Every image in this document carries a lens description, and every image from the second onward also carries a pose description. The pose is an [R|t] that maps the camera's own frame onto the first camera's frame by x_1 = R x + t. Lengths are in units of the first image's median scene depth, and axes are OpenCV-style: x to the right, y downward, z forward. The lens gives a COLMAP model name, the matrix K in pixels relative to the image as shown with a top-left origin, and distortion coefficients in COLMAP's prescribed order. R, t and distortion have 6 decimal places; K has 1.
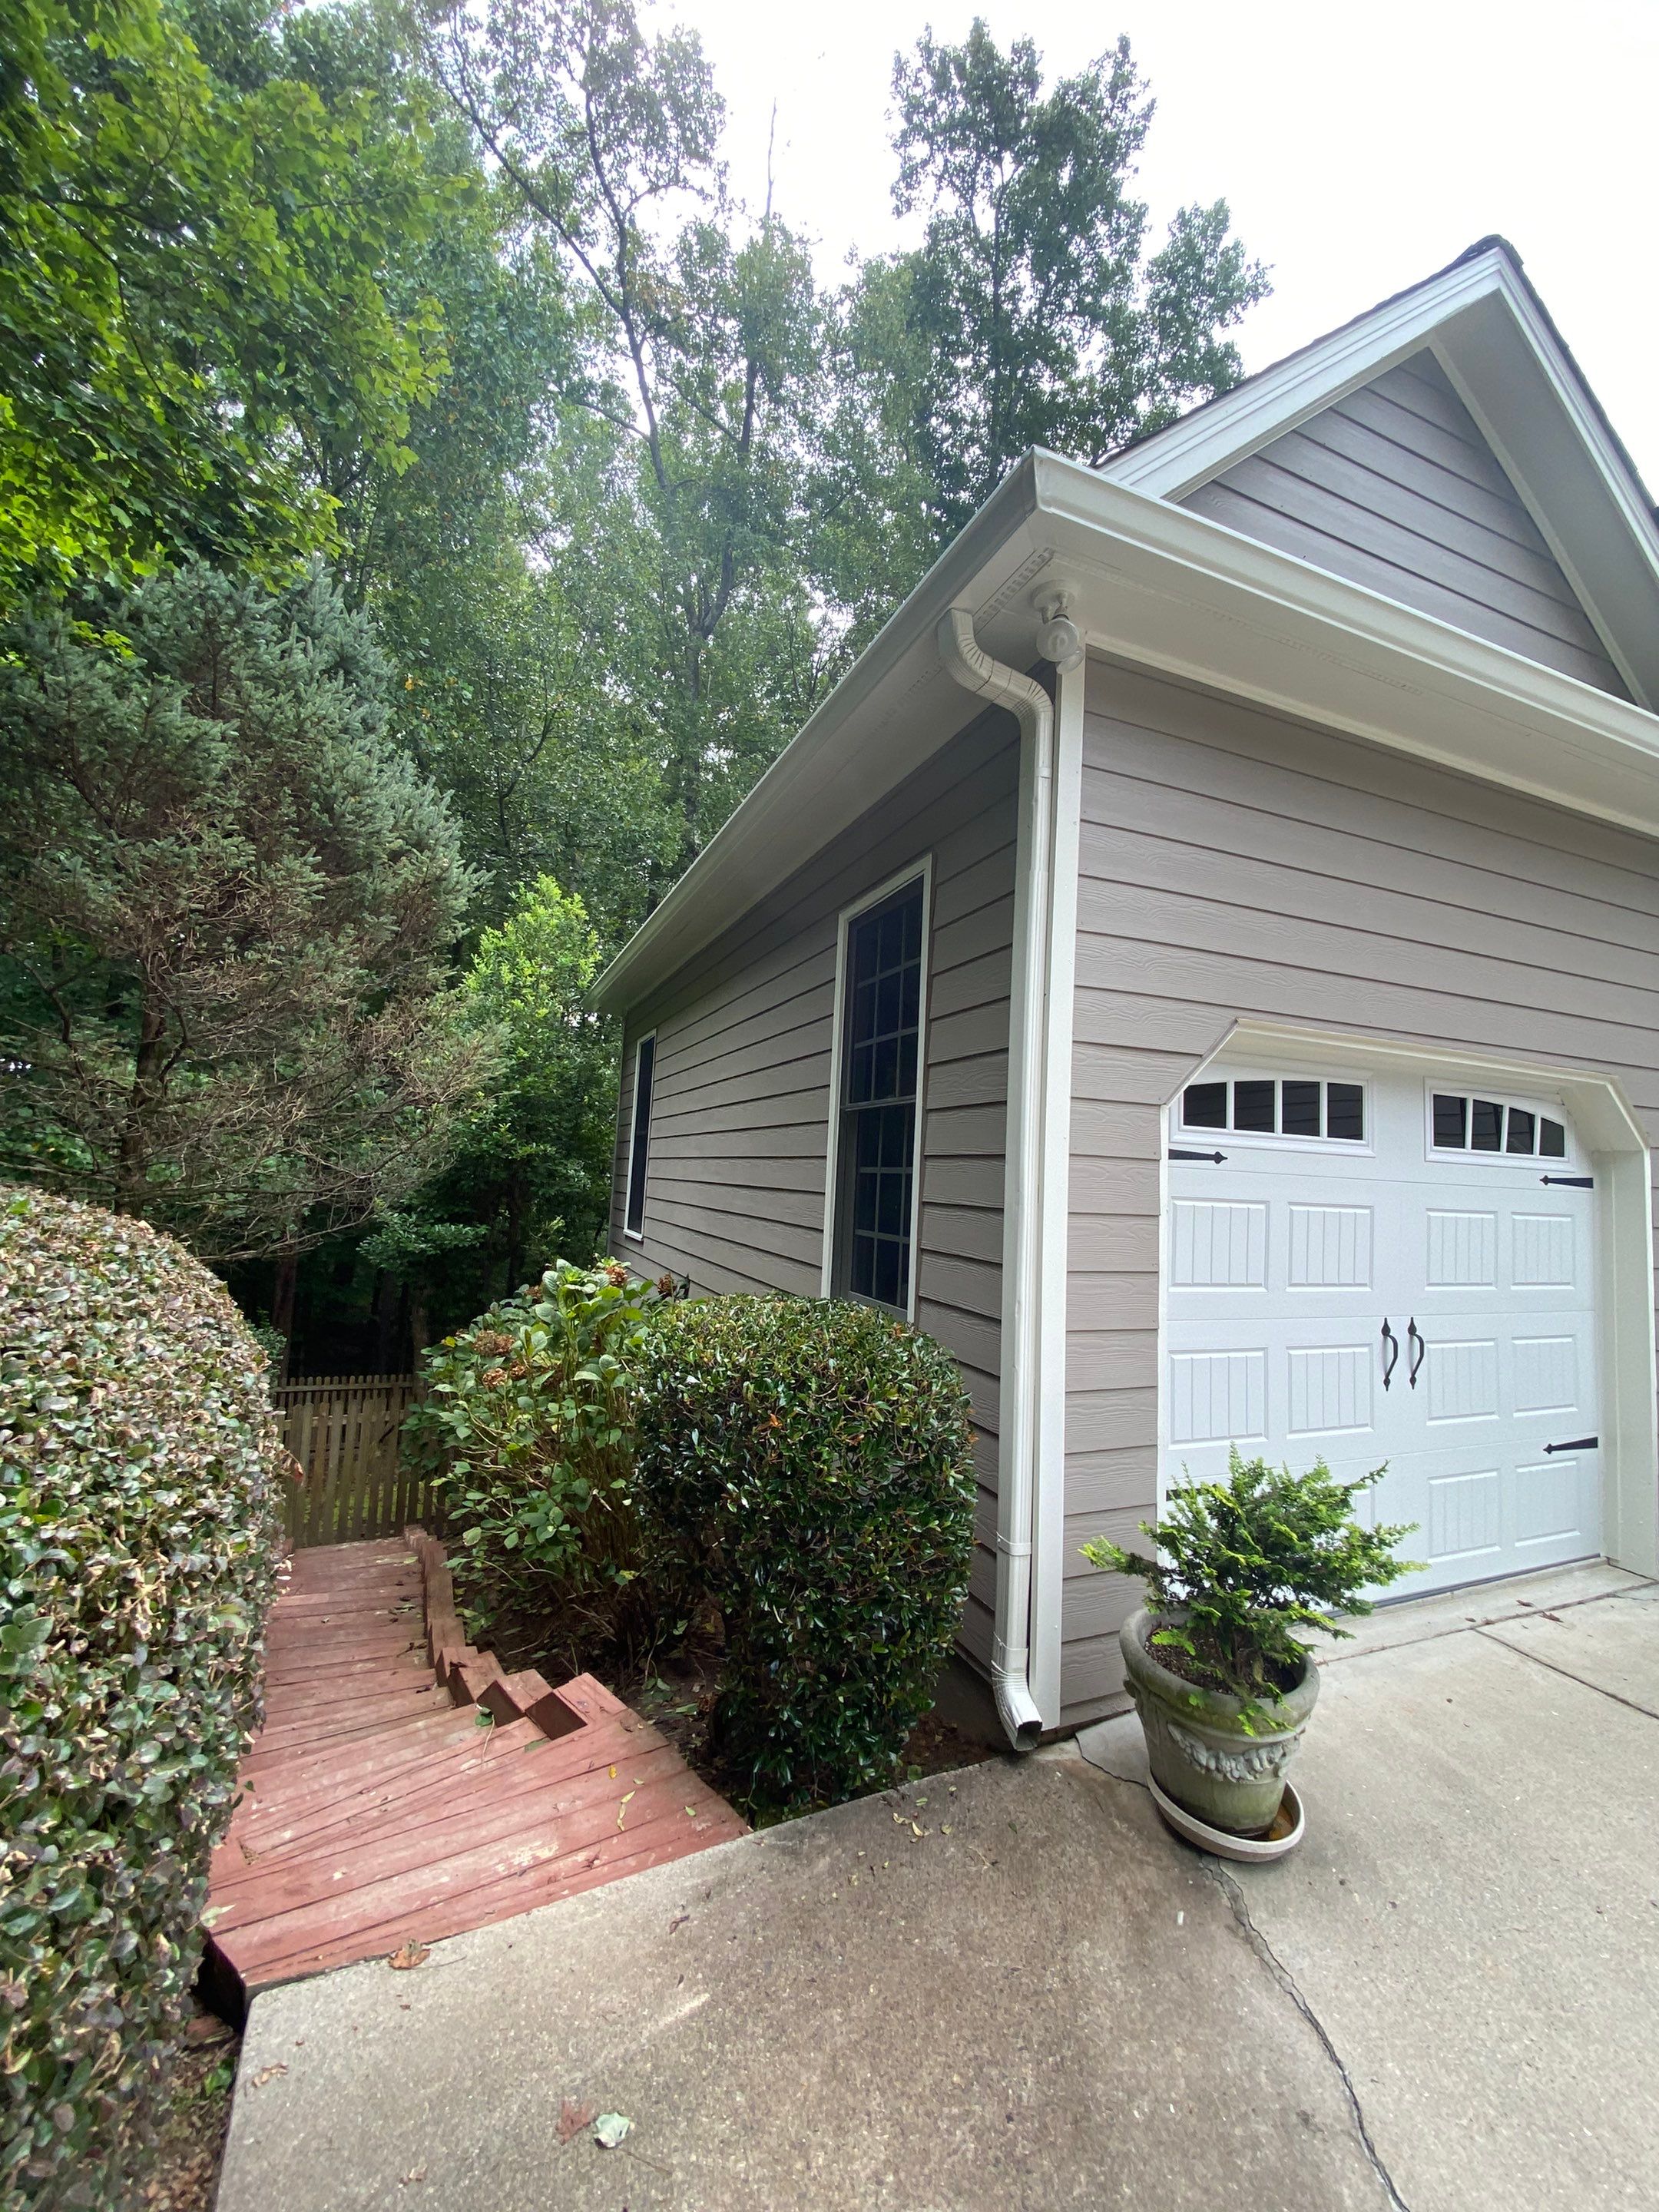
lens RADIAL K [[897.2, 0, 829.5], [0, 897.2, 1106.0], [0, 0, 1]] dist [0.000837, -0.000004]
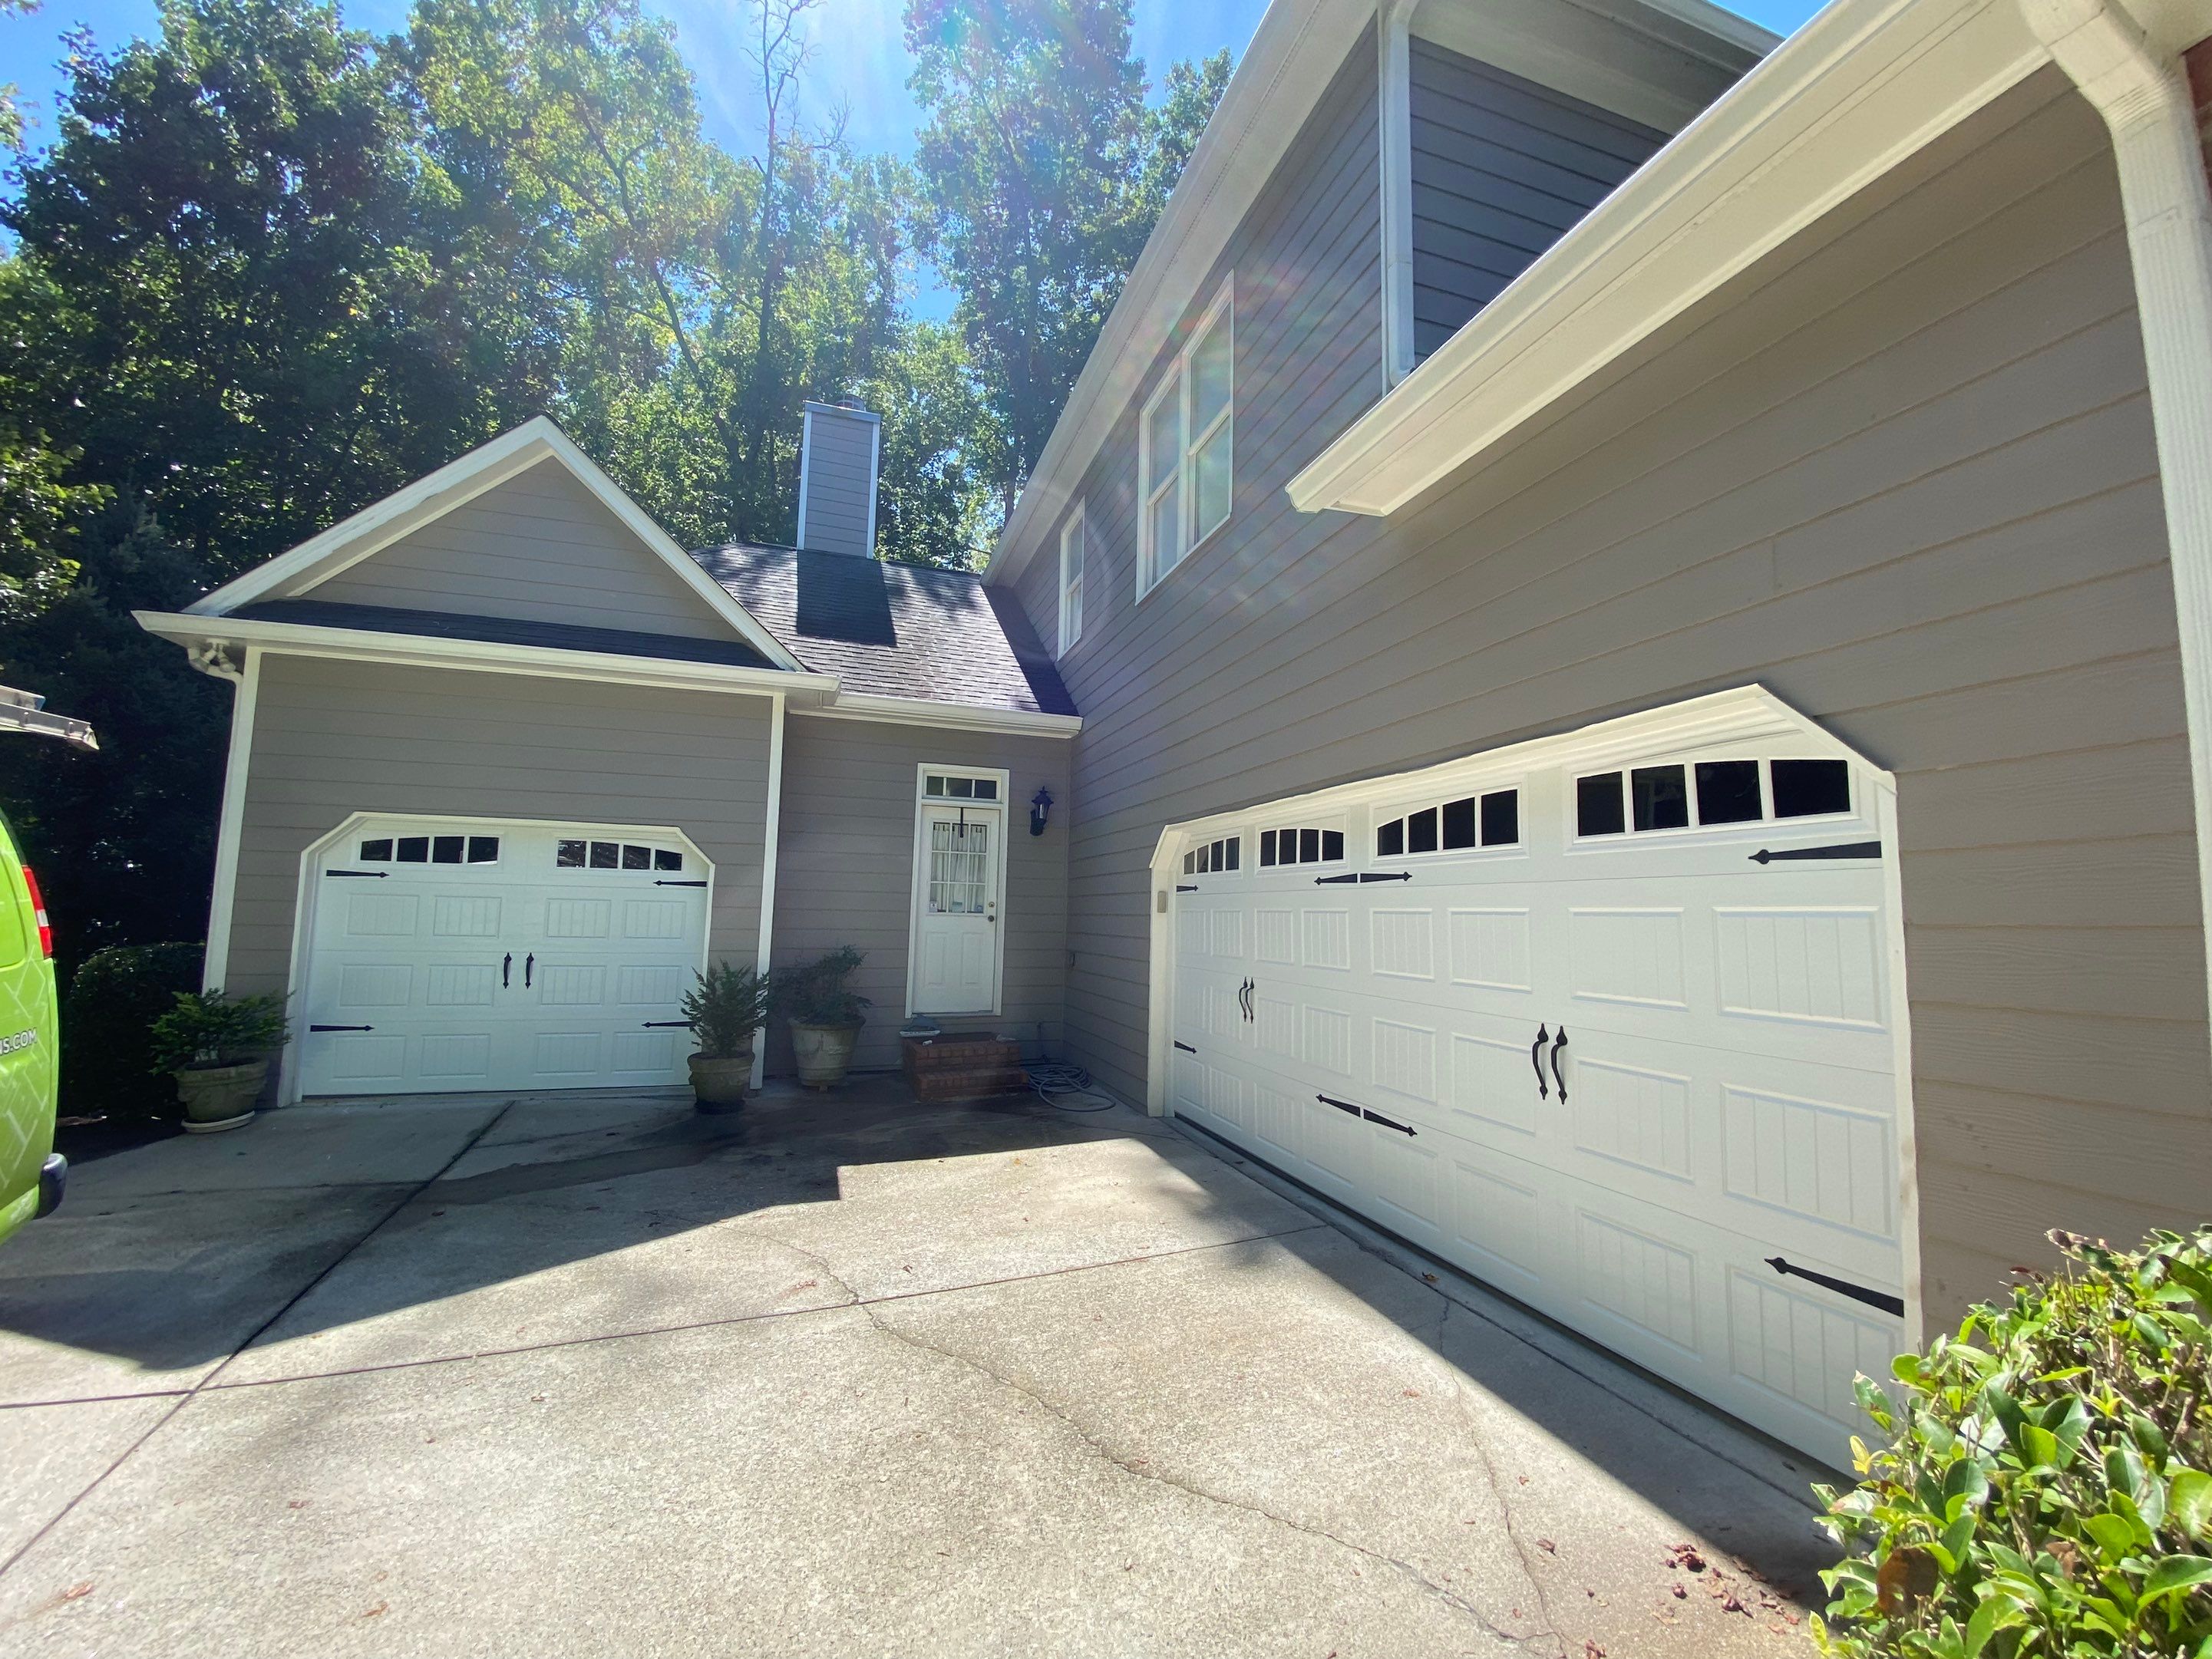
lens RADIAL K [[897.1, 0, 1106.0], [0, 897.1, 829.5], [0, 0, 1]] dist [0.000837, -0.000004]
pose [[-0.087384, -0.135468, -0.986921, 1.705039], [0.072900, 0.987185, -0.141959, 0.138405], [0.993504, -0.084351, -0.076389, 0.655185]]
